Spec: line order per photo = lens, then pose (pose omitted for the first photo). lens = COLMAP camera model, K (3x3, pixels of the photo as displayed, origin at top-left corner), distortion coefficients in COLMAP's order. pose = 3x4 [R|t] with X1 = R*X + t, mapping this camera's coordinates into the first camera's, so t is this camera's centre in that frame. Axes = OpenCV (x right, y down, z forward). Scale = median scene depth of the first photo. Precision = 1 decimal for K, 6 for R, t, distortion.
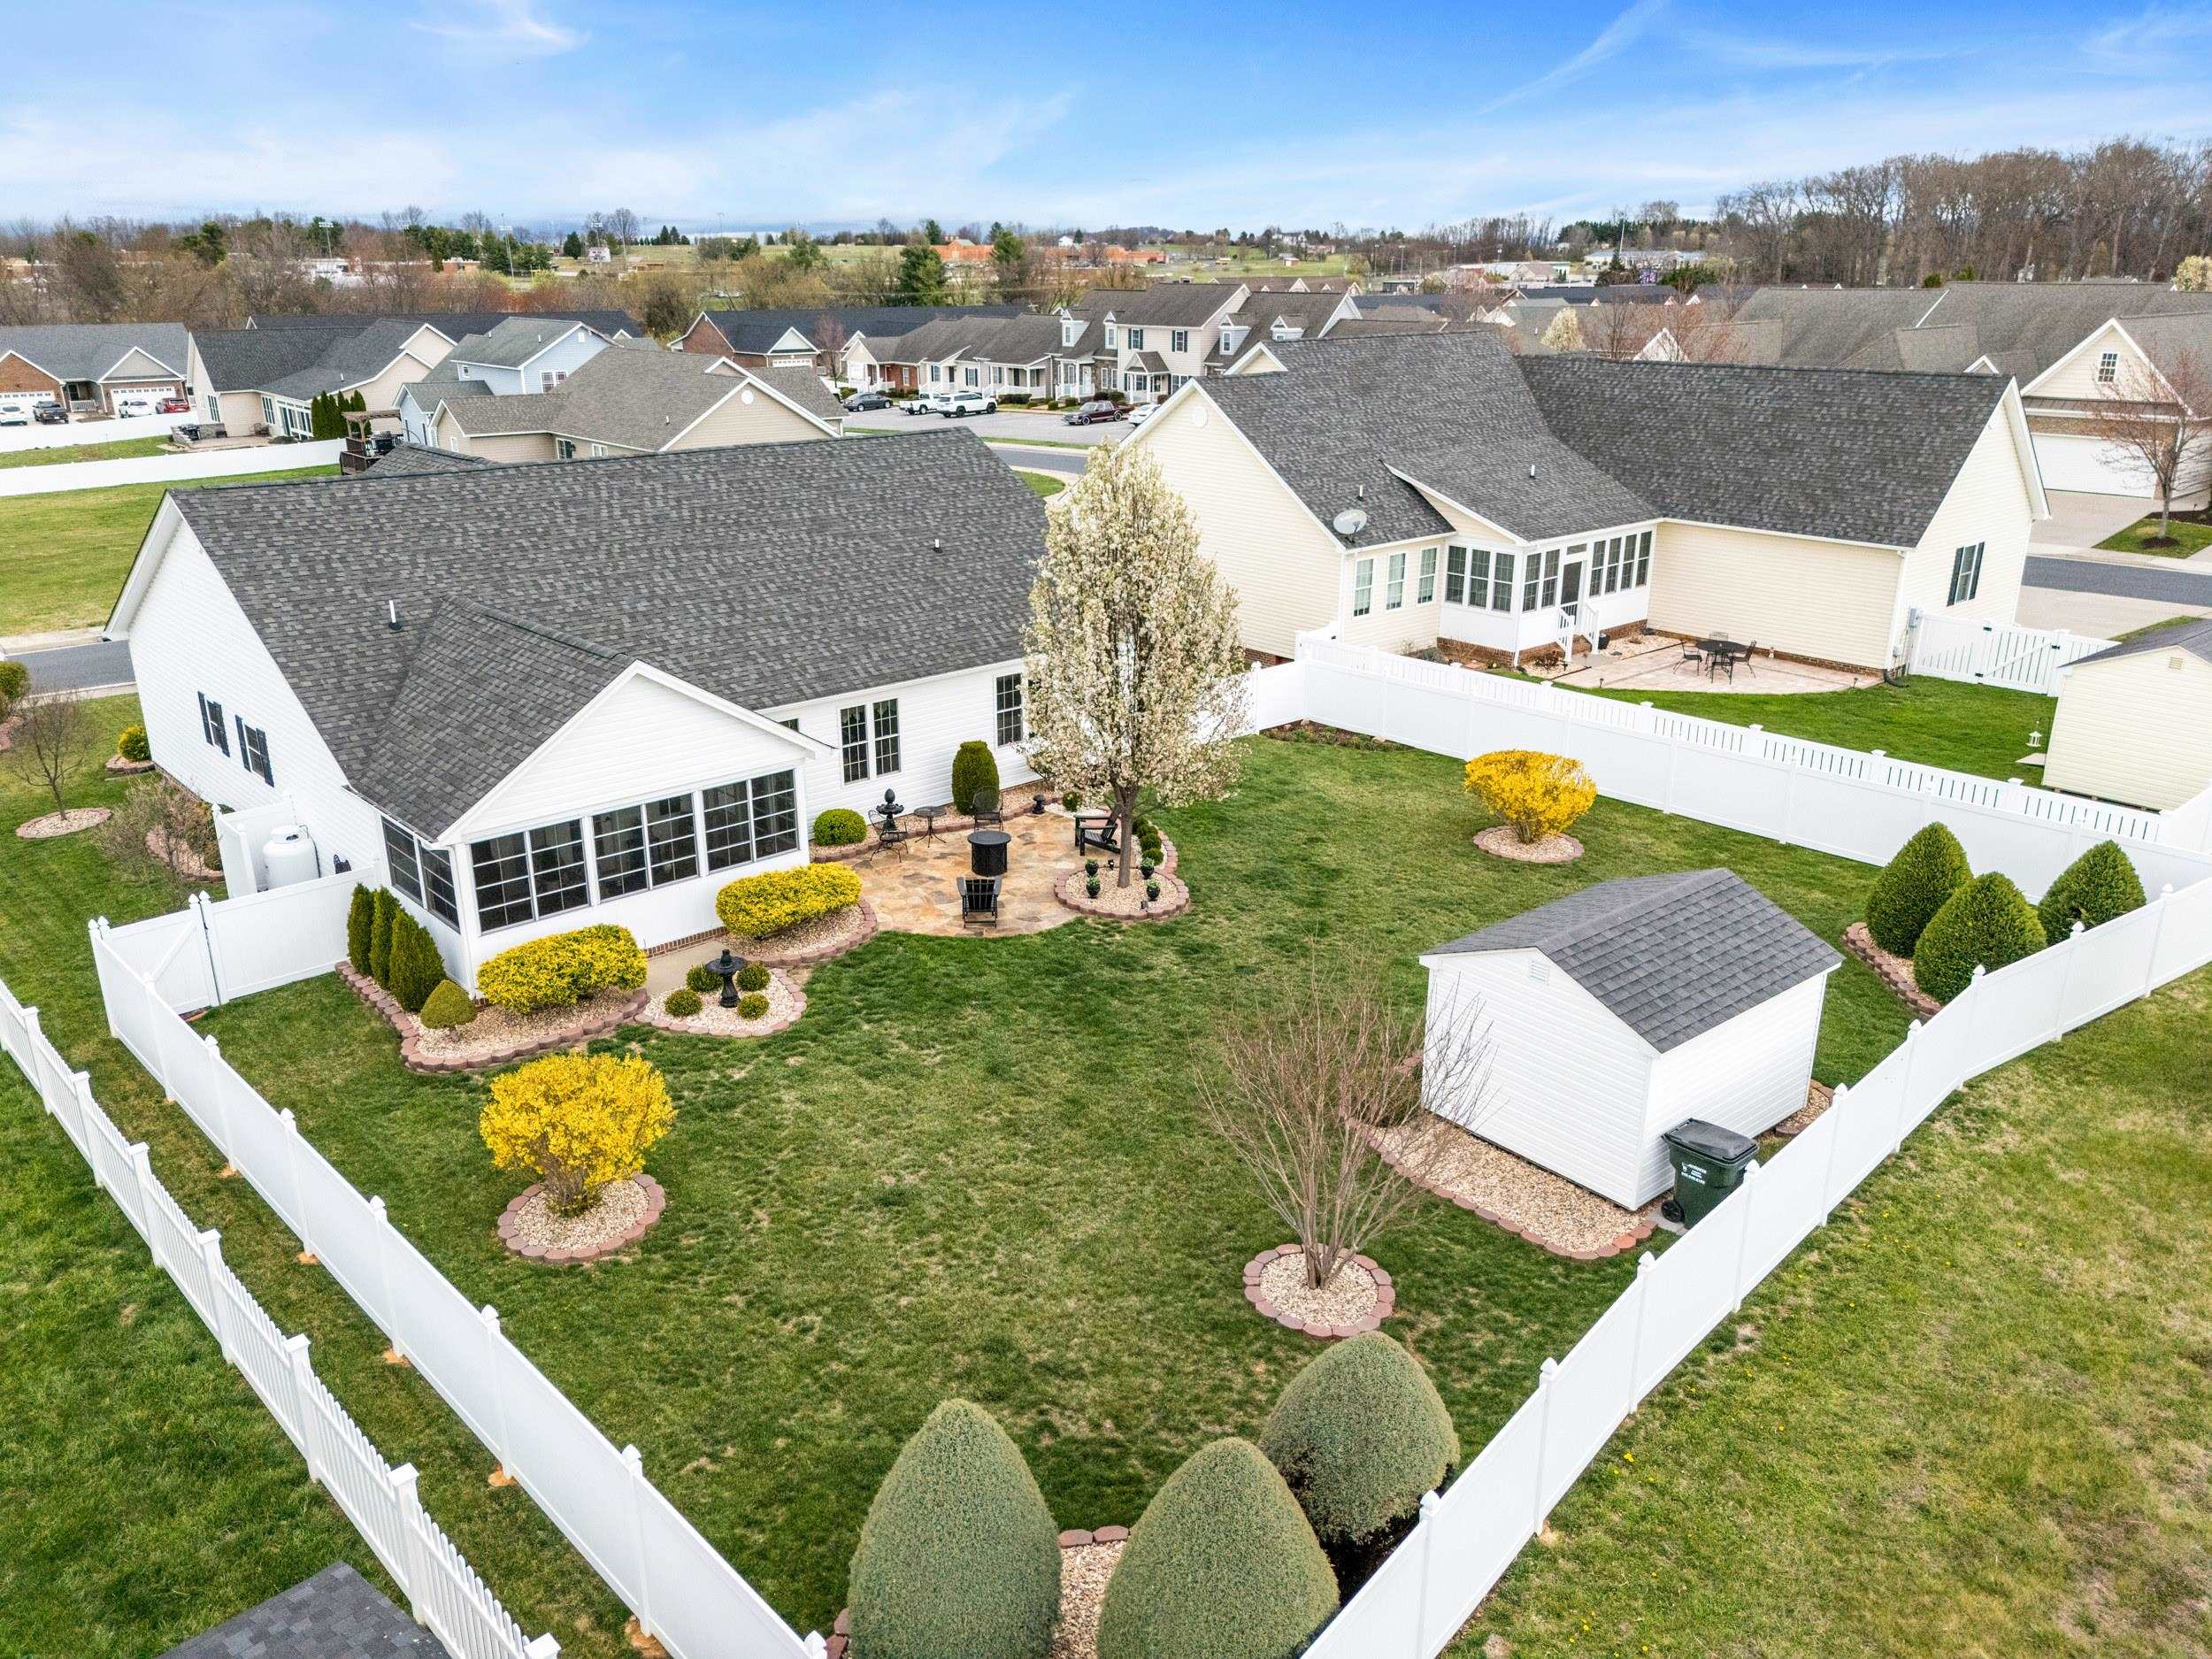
lens RADIAL K [[1615.9, 0, 1113.1], [0, 1615.9, 825.5], [0, 0, 1]] dist [0.074332, -0.070359]
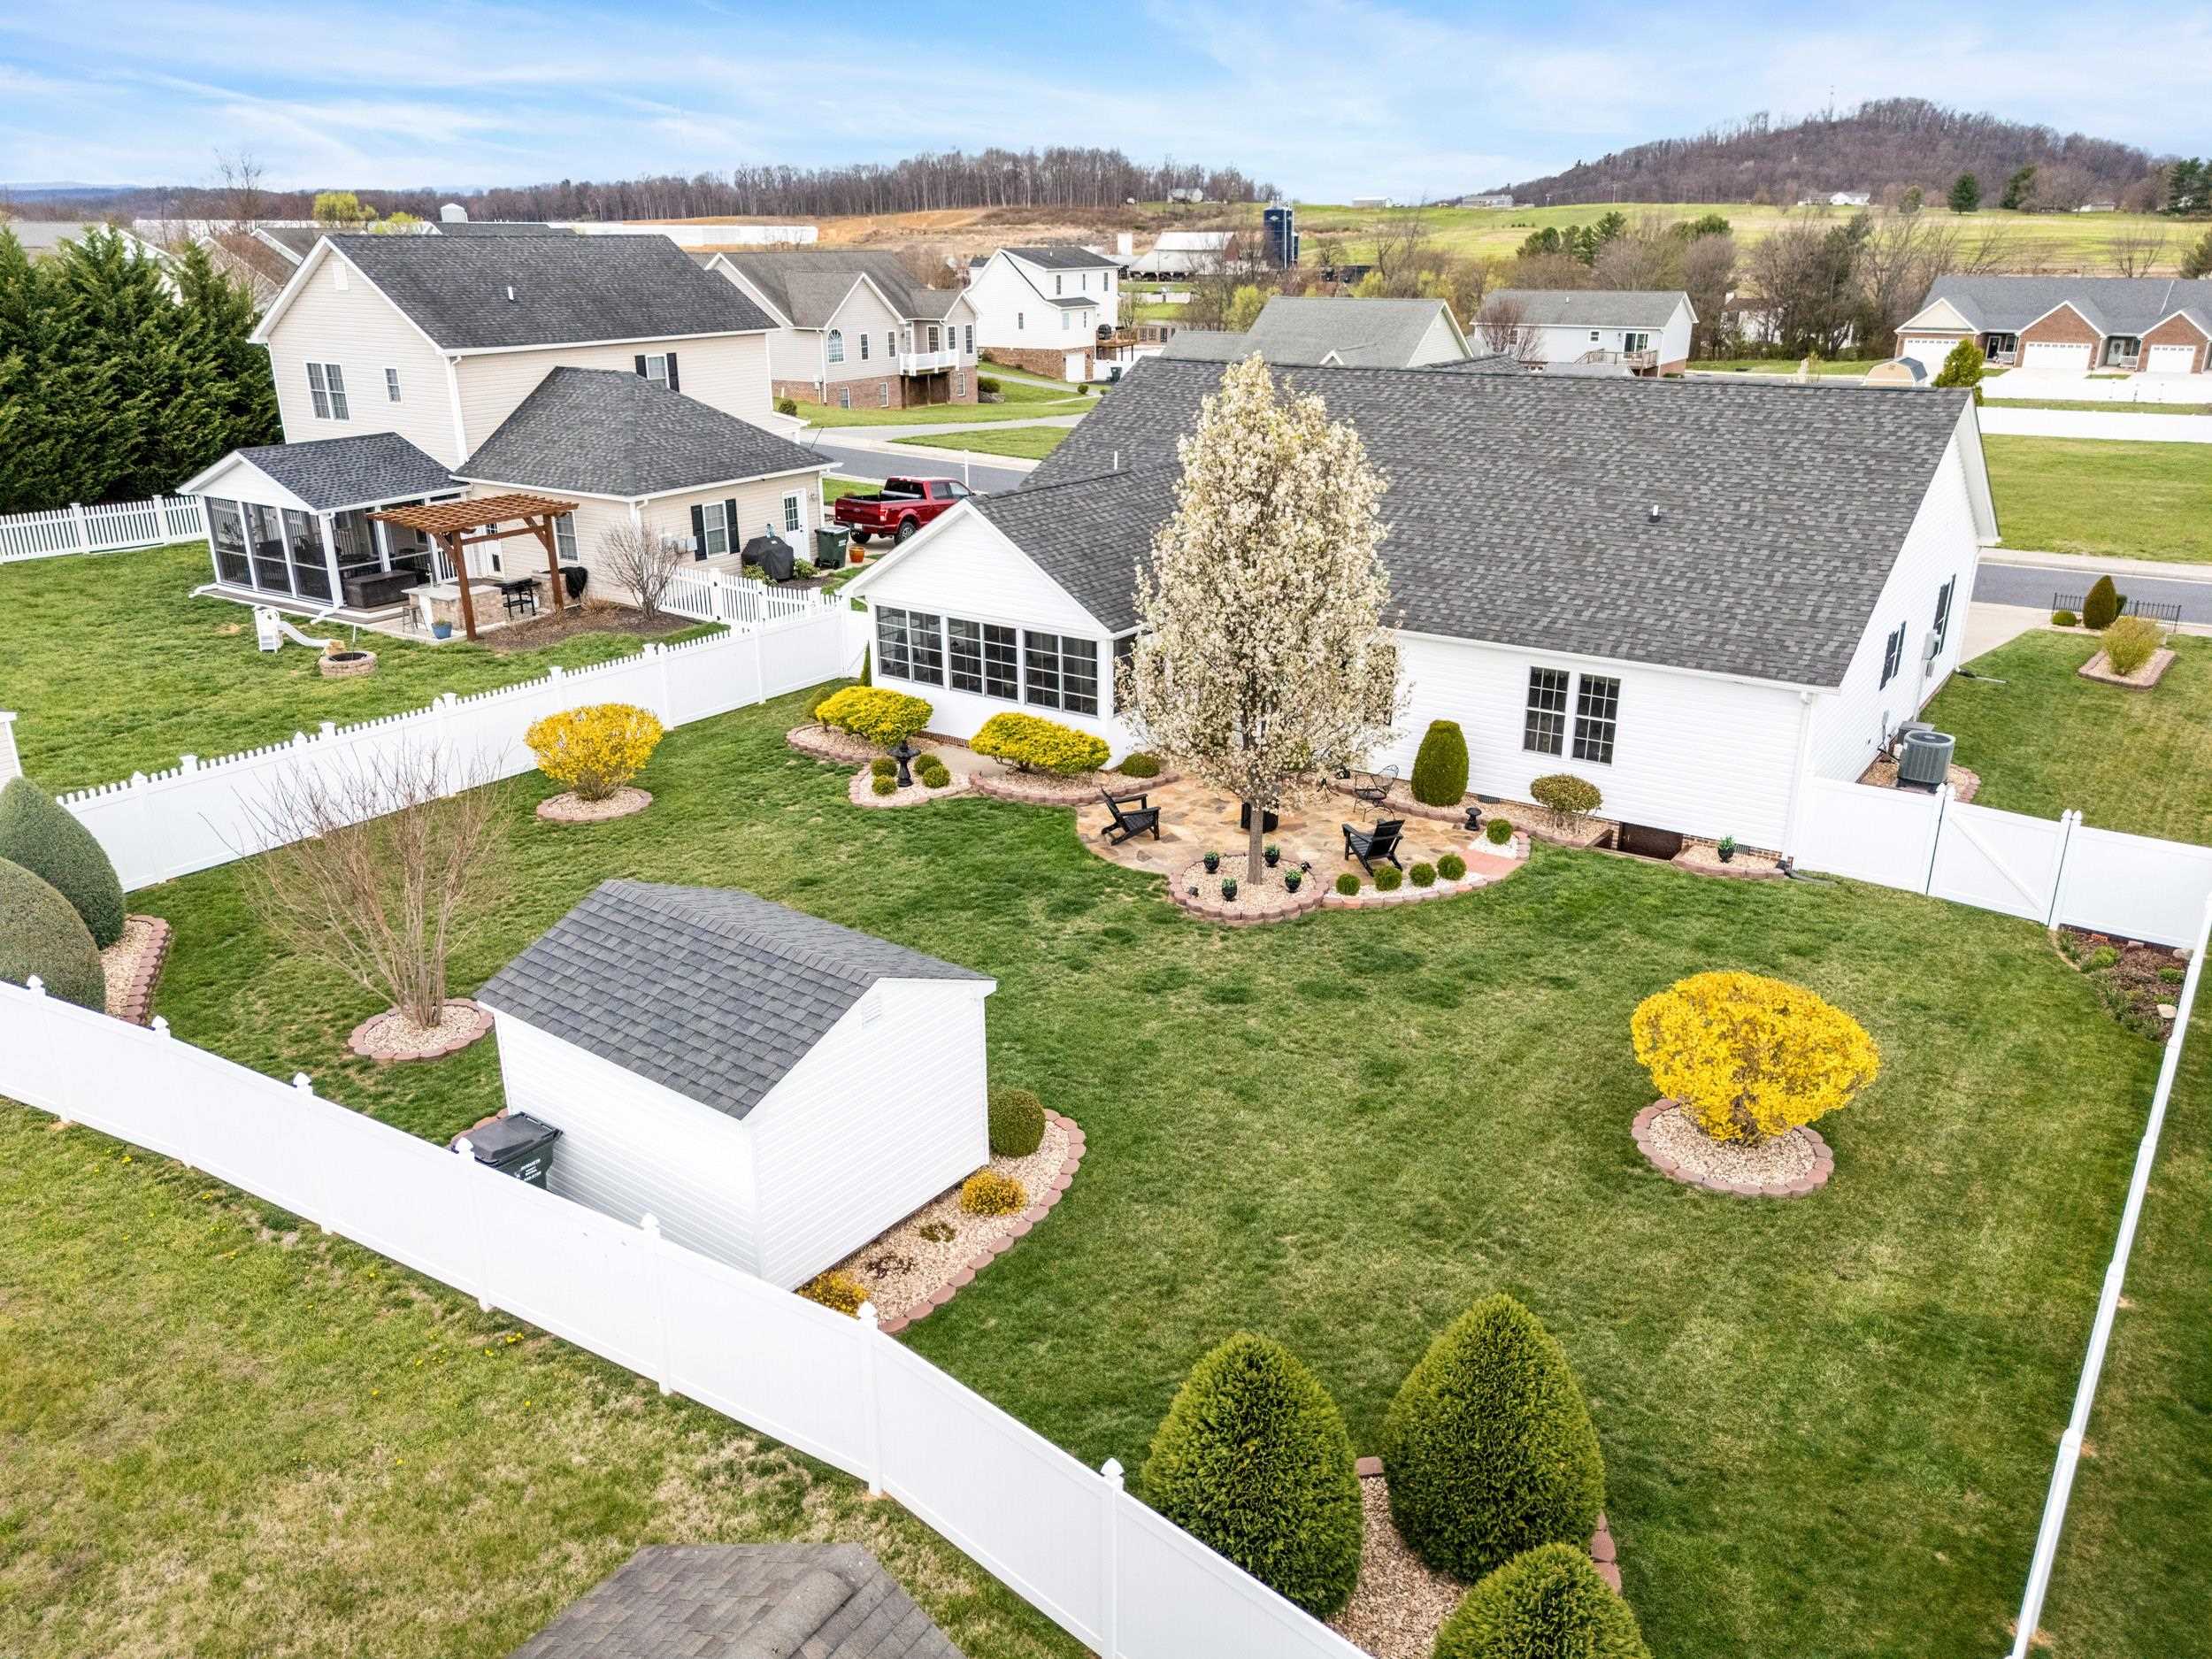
lens RADIAL K [[1615.9, 0, 1113.1], [0, 1615.9, 825.5], [0, 0, 1]] dist [0.074332, -0.070359]
pose [[0.220347, 0.361192, -0.906084, 0.818677], [-0.303610, 0.908168, 0.288188, -0.233441], [0.926967, 0.211595, 0.309774, 0.664553]]
